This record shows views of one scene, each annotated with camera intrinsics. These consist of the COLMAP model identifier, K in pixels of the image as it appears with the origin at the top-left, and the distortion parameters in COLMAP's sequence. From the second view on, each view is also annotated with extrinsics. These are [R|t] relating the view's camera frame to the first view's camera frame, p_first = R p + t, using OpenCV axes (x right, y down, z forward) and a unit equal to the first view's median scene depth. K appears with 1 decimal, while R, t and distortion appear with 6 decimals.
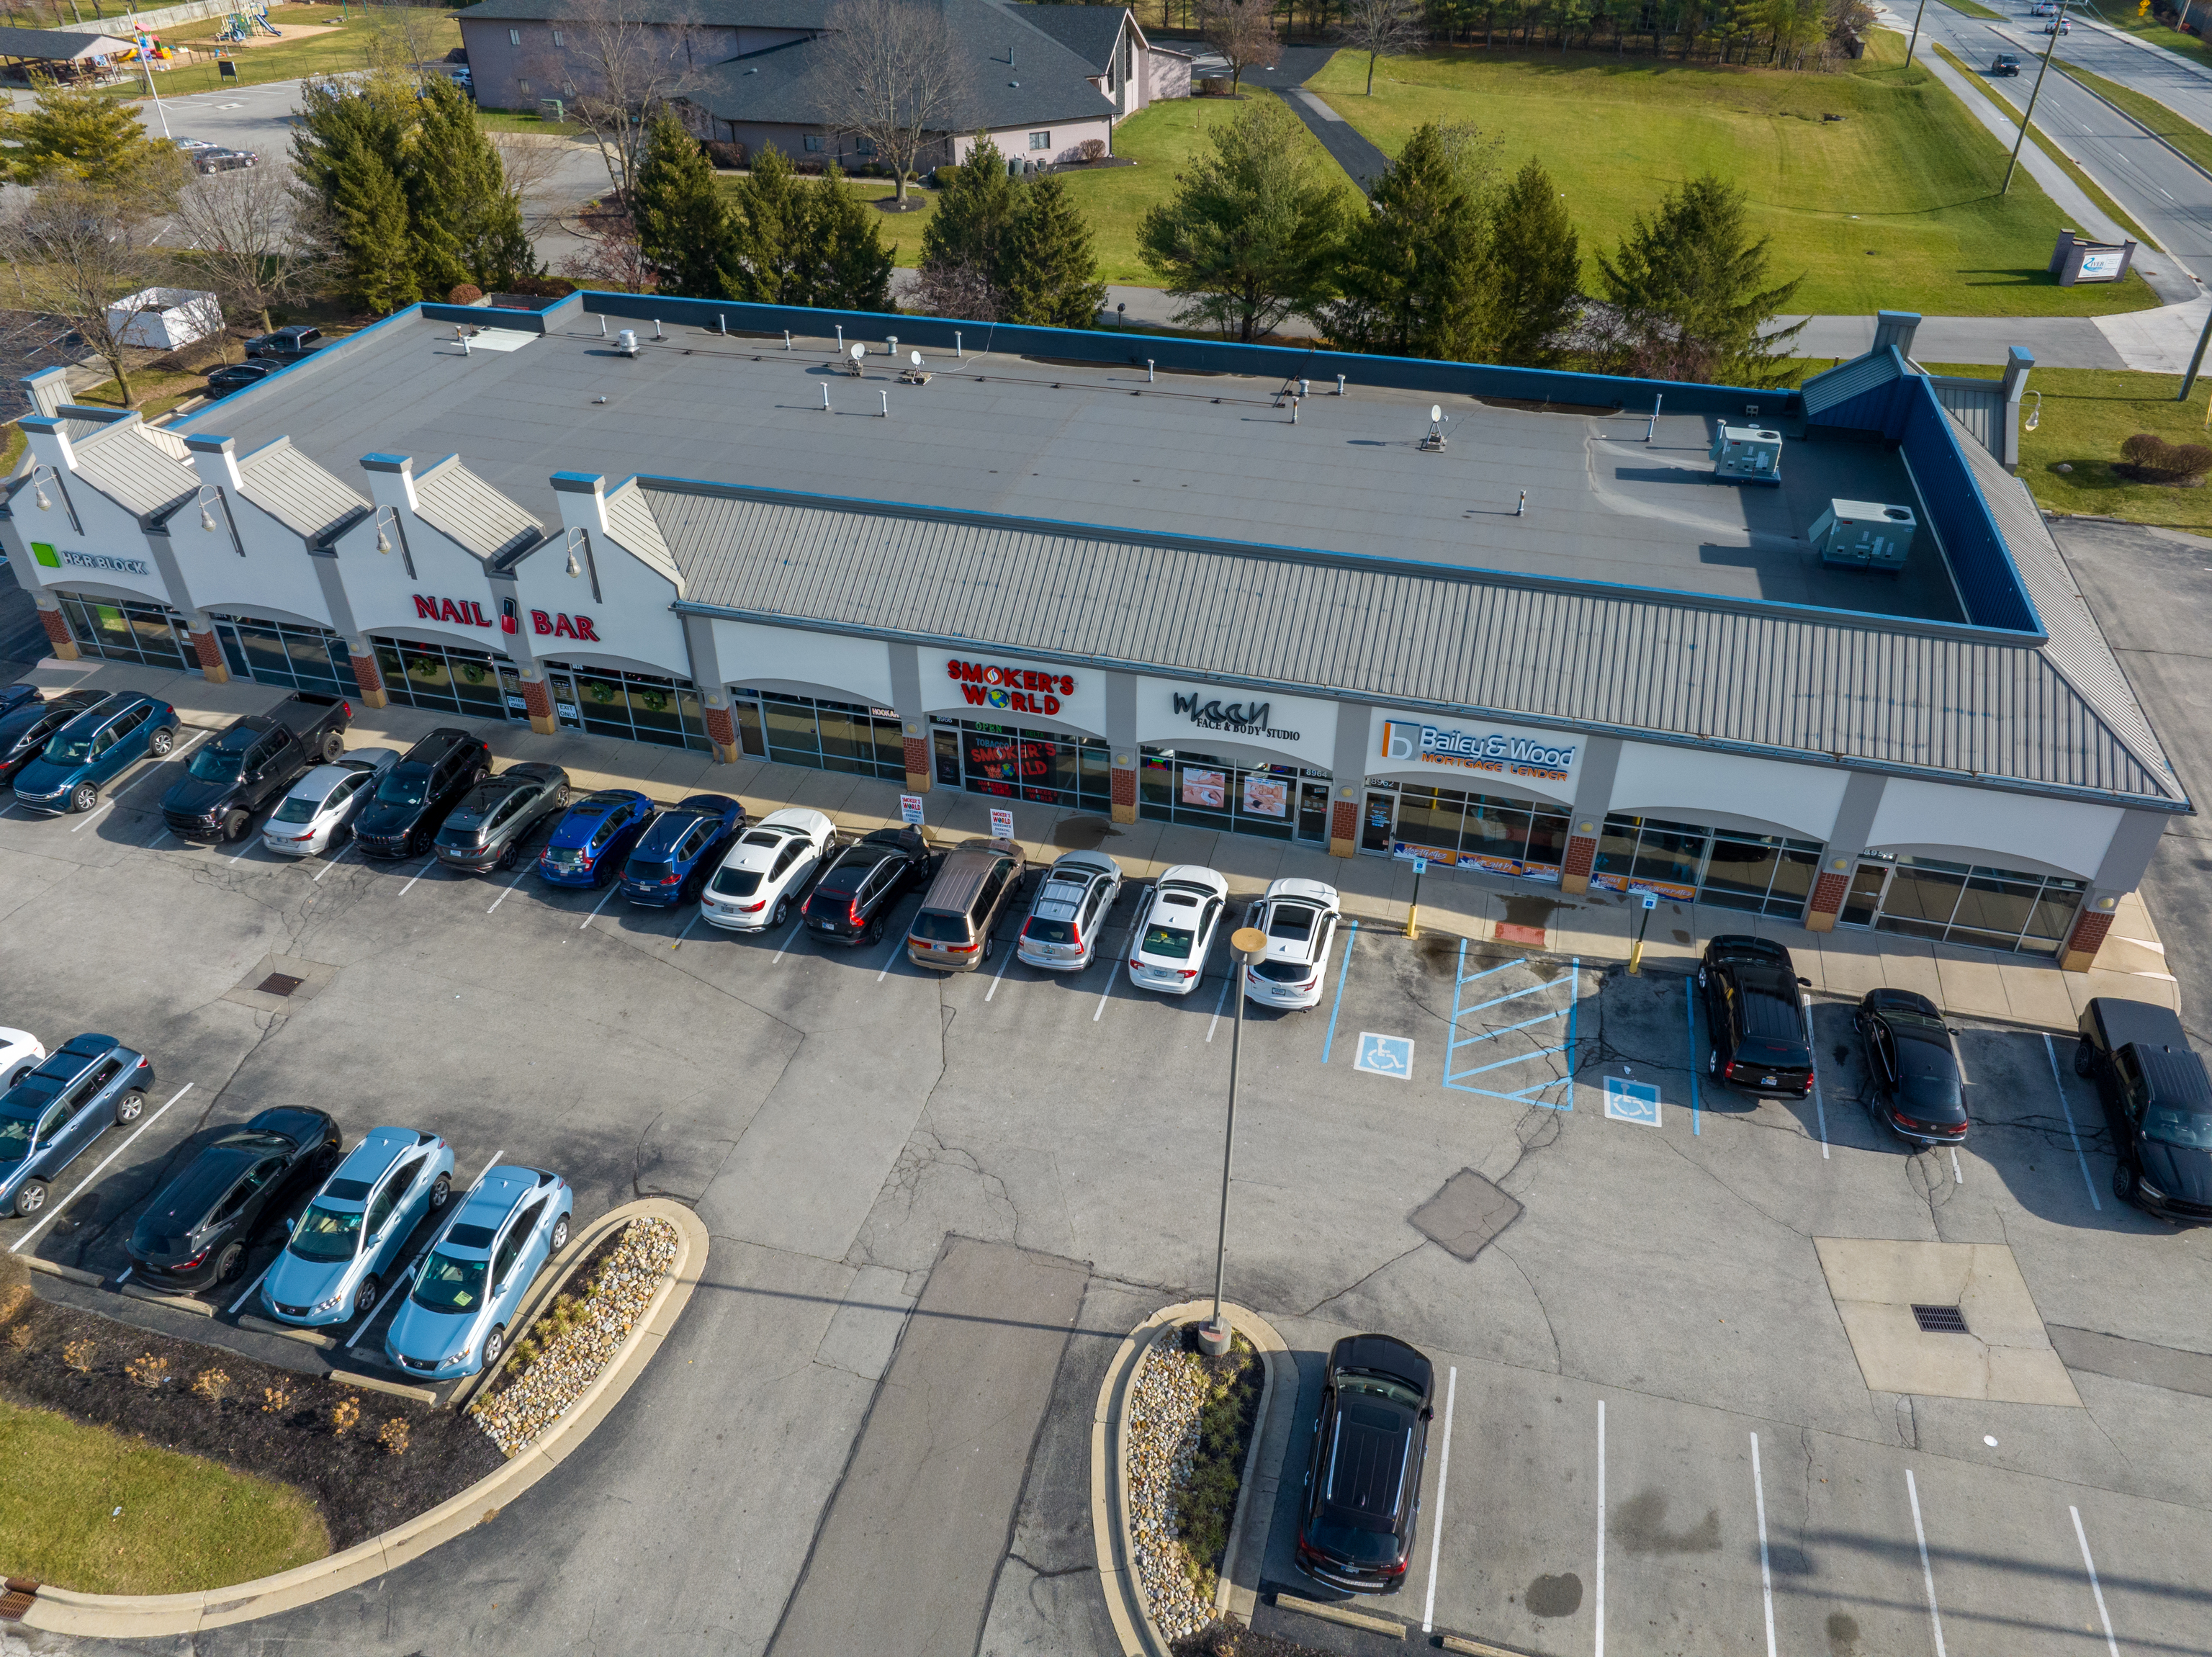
lens RADIAL K [[1533.3, 0, 1106.0], [0, 1533.3, 828.5], [0, 0, 1]] dist [-0.038026, 0.008630]
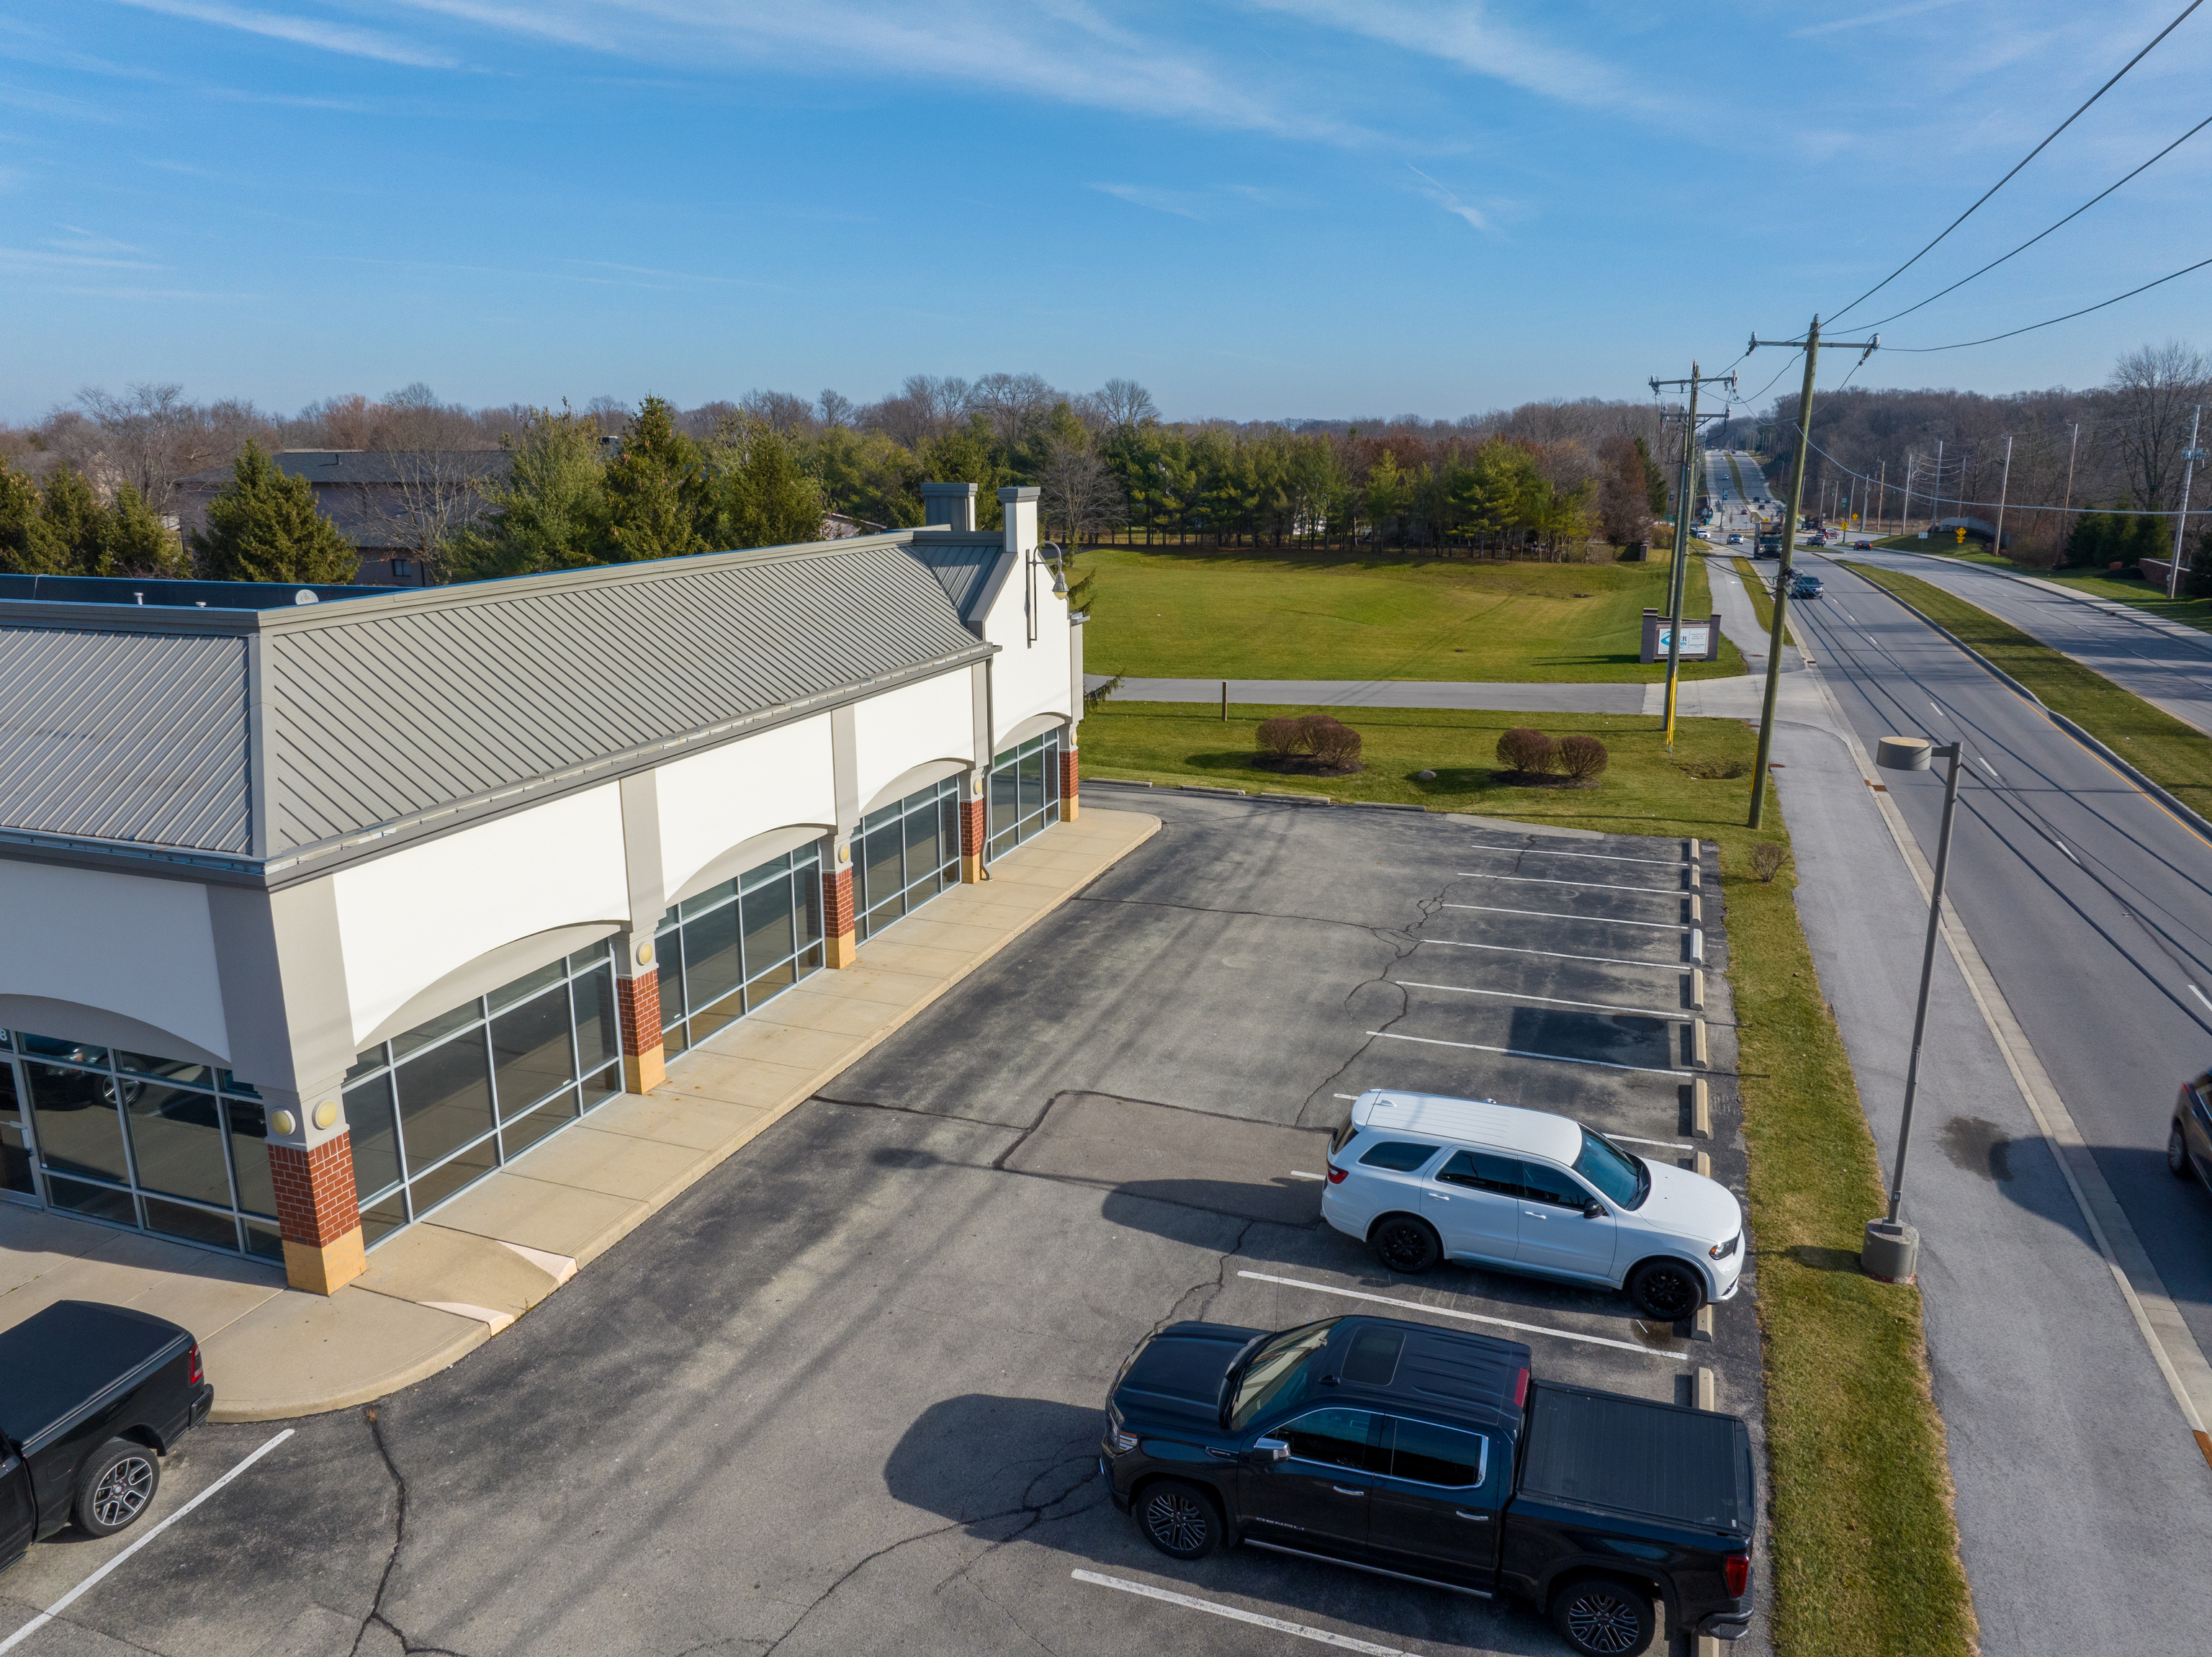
lens RADIAL K [[1560.3, 0, 1112.6], [0, 1560.3, 804.1], [0, 0, 1]] dist [-0.068469, 0.032978]
pose [[0.997382, 0.020195, -0.069432, 0.954126], [-0.045637, 0.920608, -0.387812, 0.130849], [0.056087, 0.389965, 0.919120, 0.537339]]
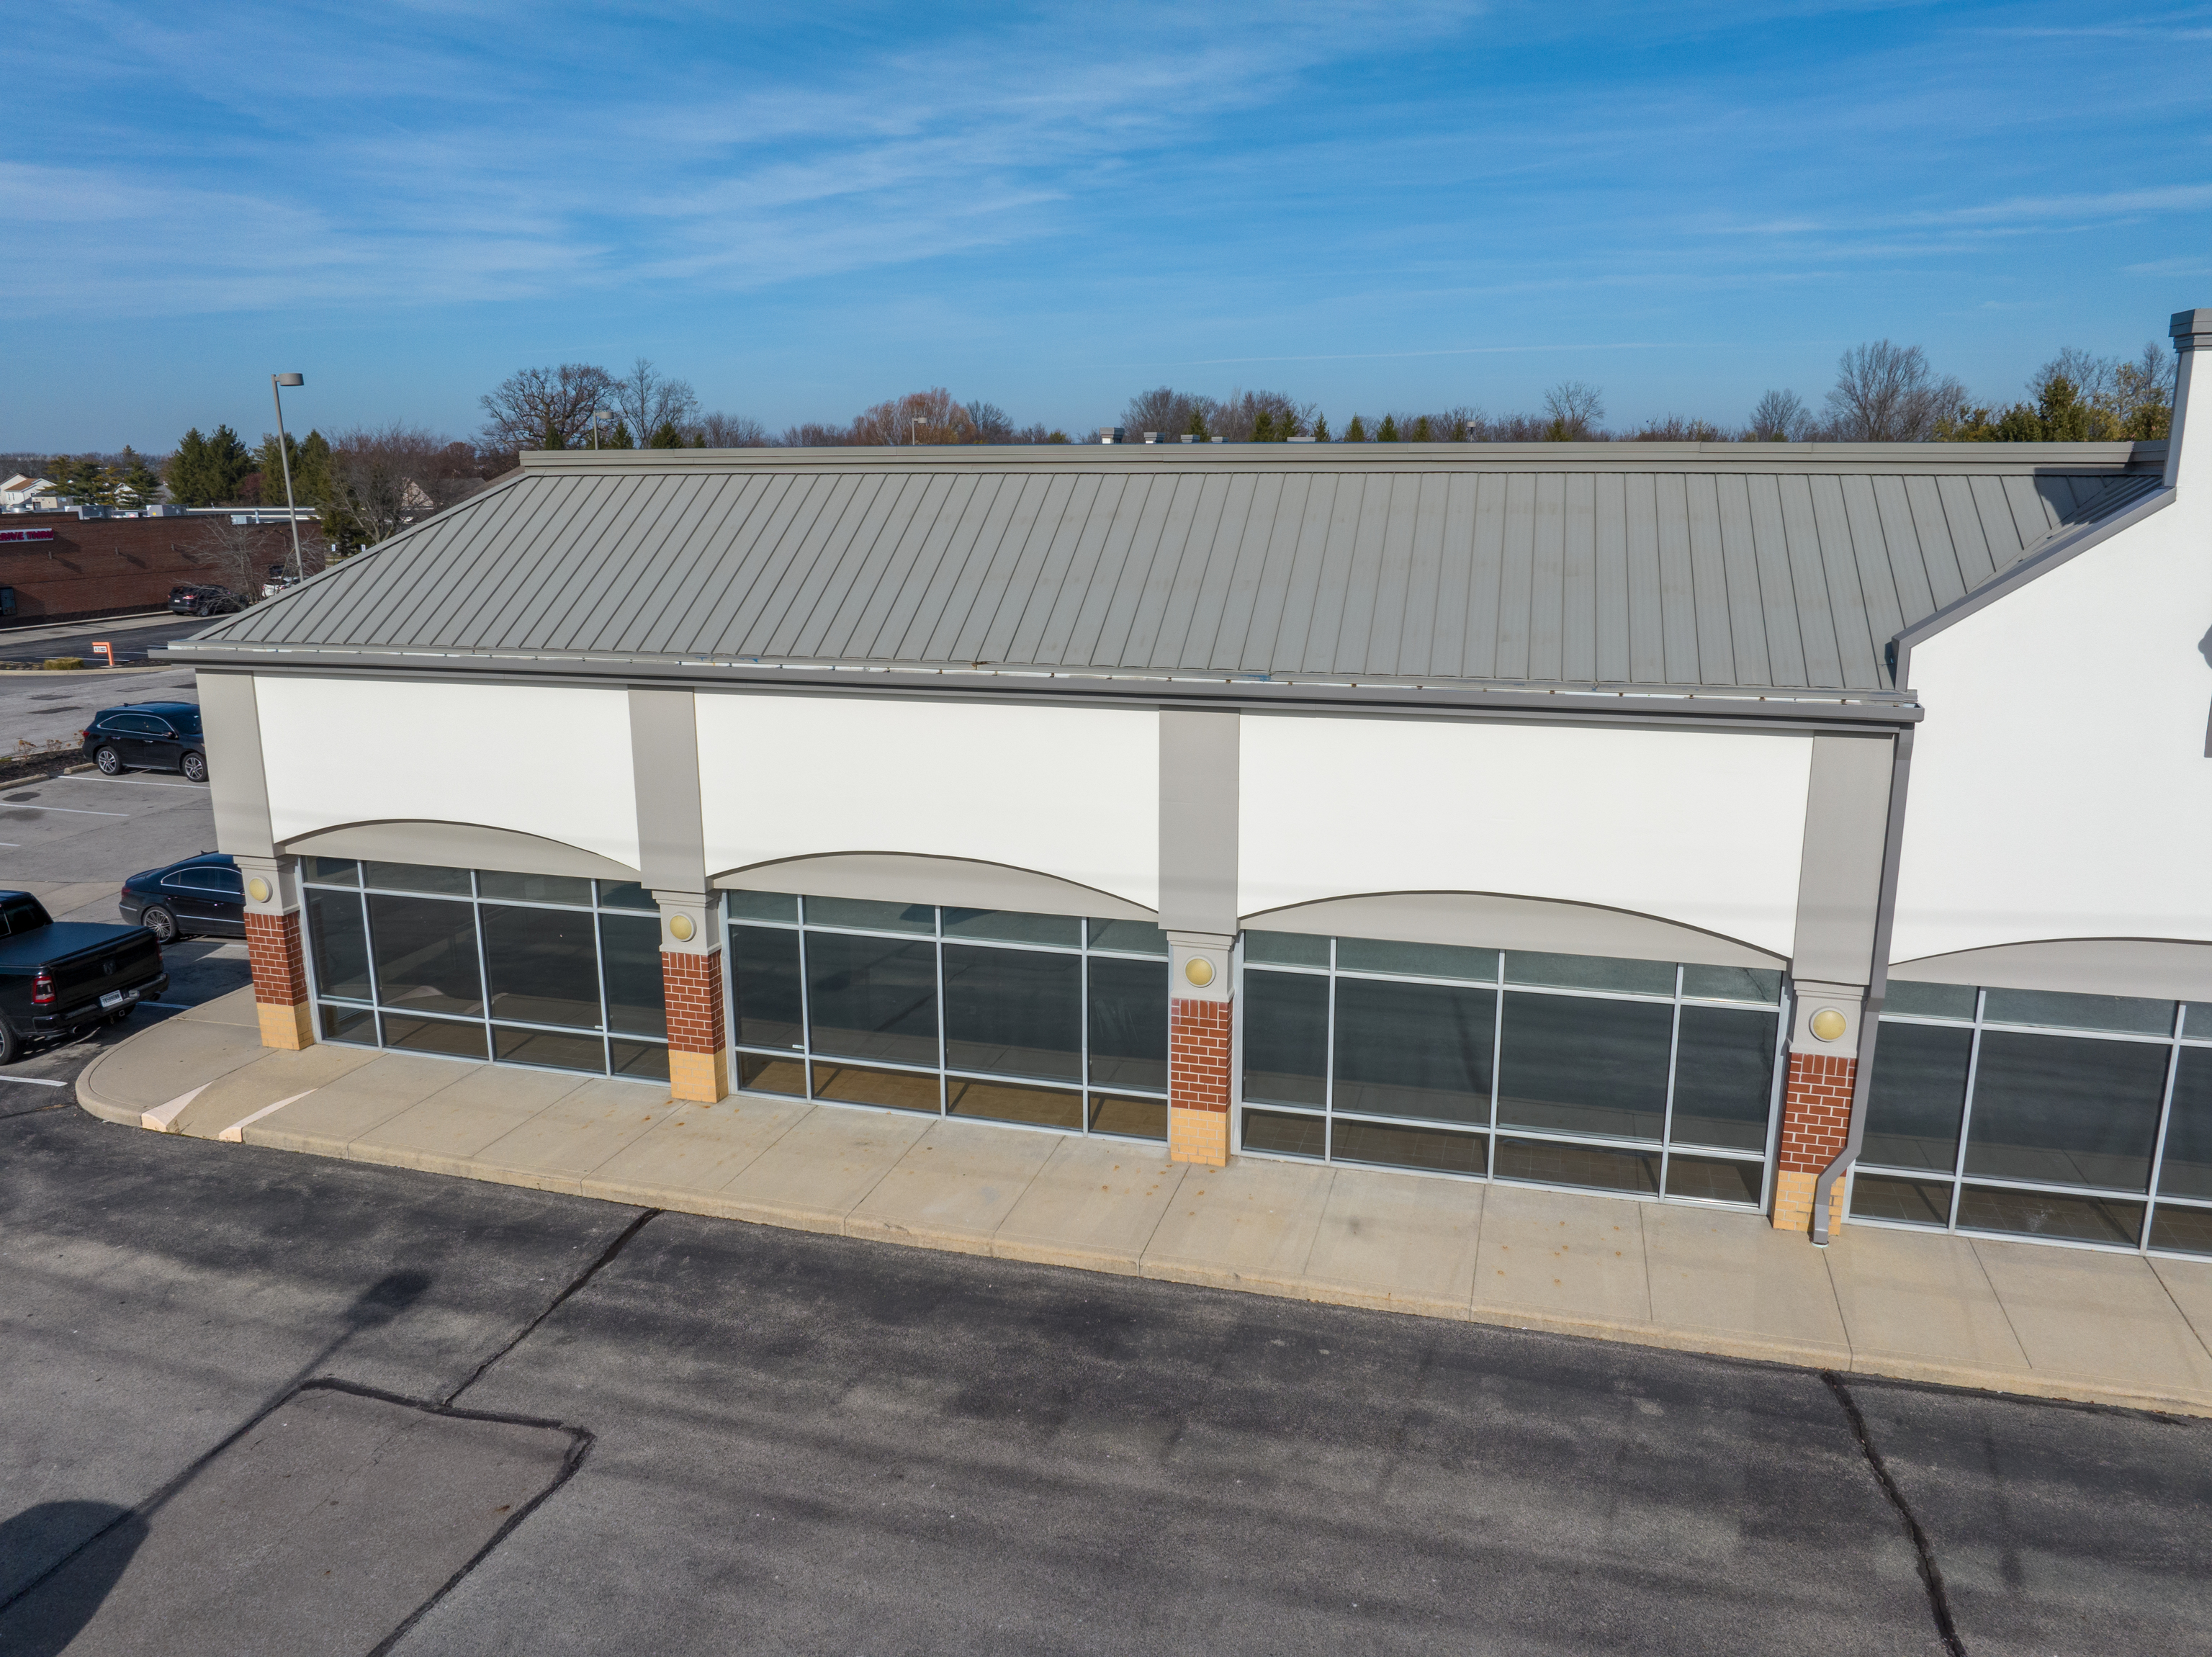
lens RADIAL K [[1591.6, 0, 1120.2], [0, 1591.6, 797.3], [0, 0, 1]] dist [-0.036063, 0.003102]
pose [[-0.030424, 0.202461, -0.978818, 1.192629], [-0.586045, 0.789677, 0.181554, -0.252063], [0.809707, 0.579155, 0.094626, 1.175986]]
